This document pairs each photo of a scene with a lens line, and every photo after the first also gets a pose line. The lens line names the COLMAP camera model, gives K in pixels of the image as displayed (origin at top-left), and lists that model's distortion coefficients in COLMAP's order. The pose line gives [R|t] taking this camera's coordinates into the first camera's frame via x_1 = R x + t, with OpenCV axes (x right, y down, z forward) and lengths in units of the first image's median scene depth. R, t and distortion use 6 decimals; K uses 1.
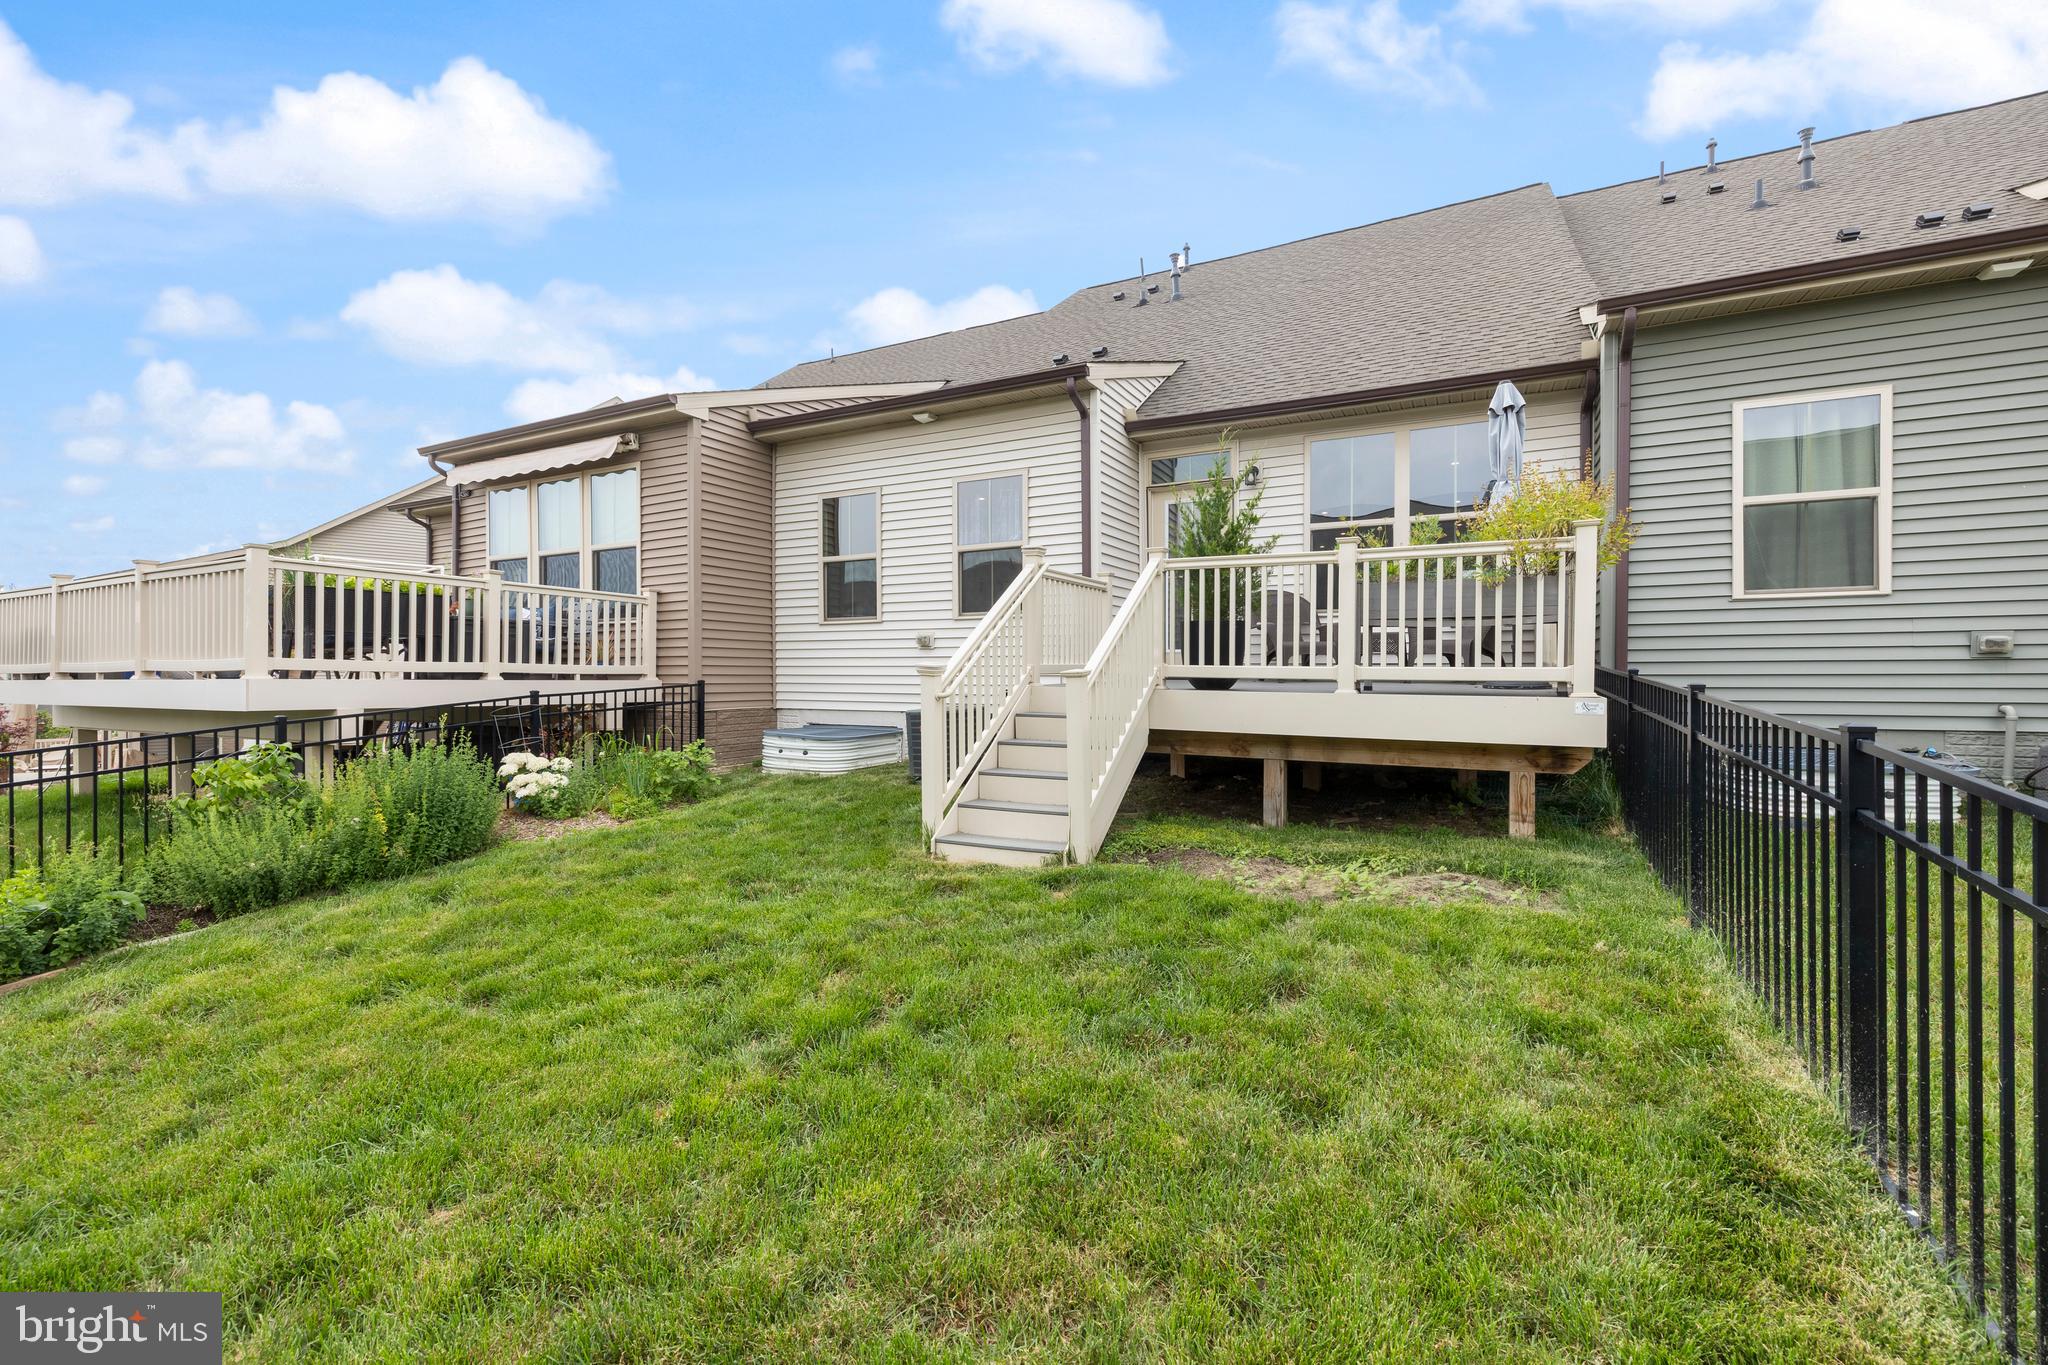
lens RADIAL K [[863.1, 0, 1041.5], [0, 863.1, 674.6], [0, 0, 1]] dist [0.002613, 0.000831]
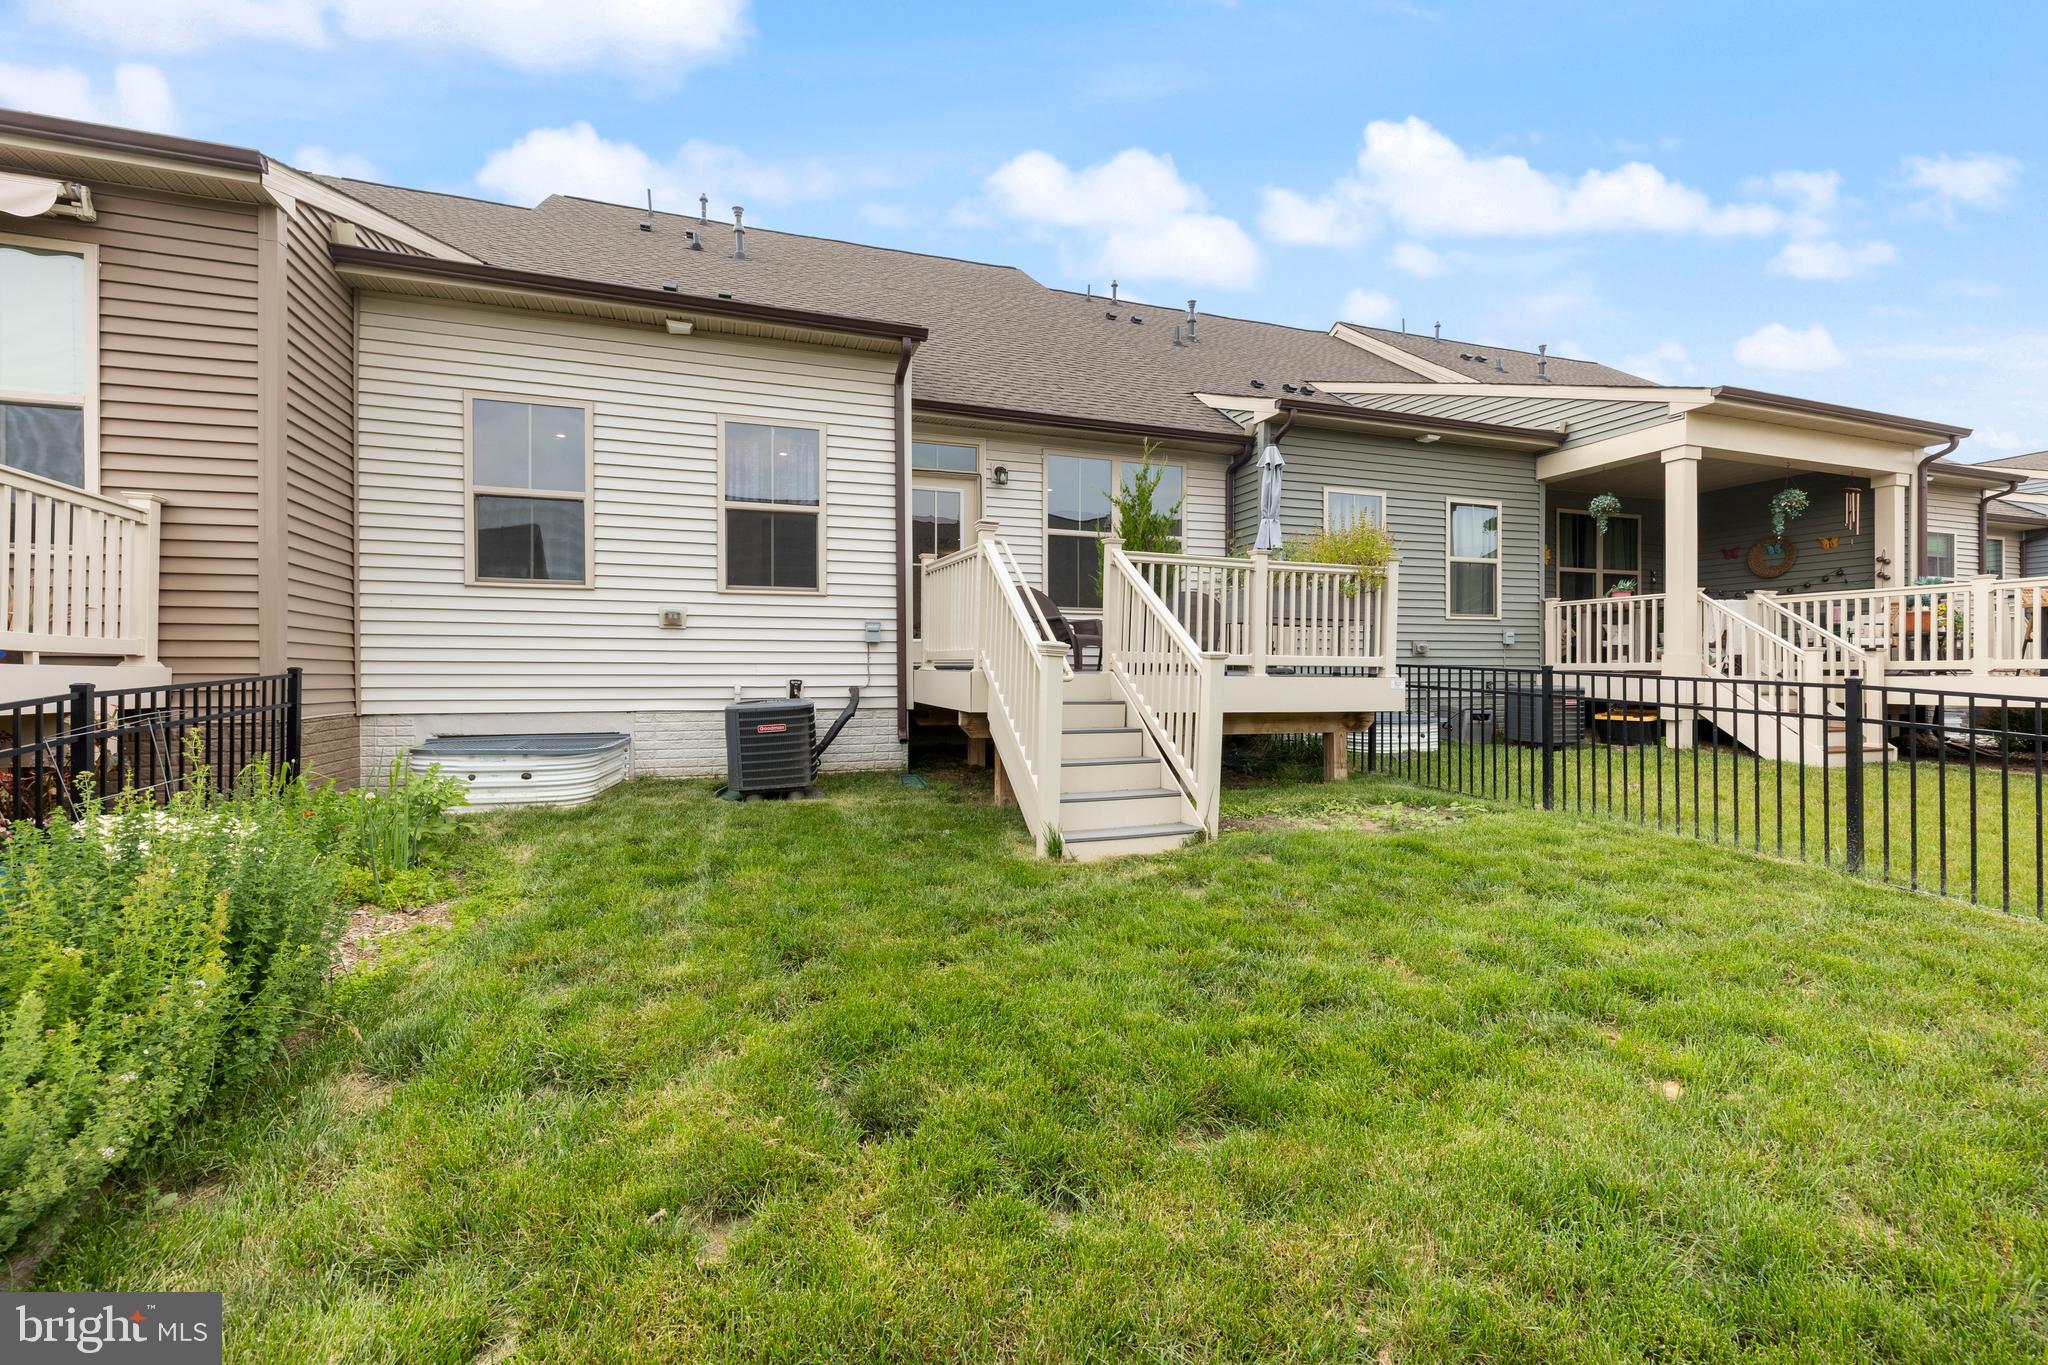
lens RADIAL K [[863.1, 0, 1037.0], [0, 863.1, 679.9], [0, 0, 1]] dist [0.002613, 0.000831]
pose [[0.681785, -0.007462, 0.731514, -0.491181], [-0.002436, 0.999919, 0.012470, 0.006043], [-0.731548, -0.010283, 0.681712, 0.244764]]
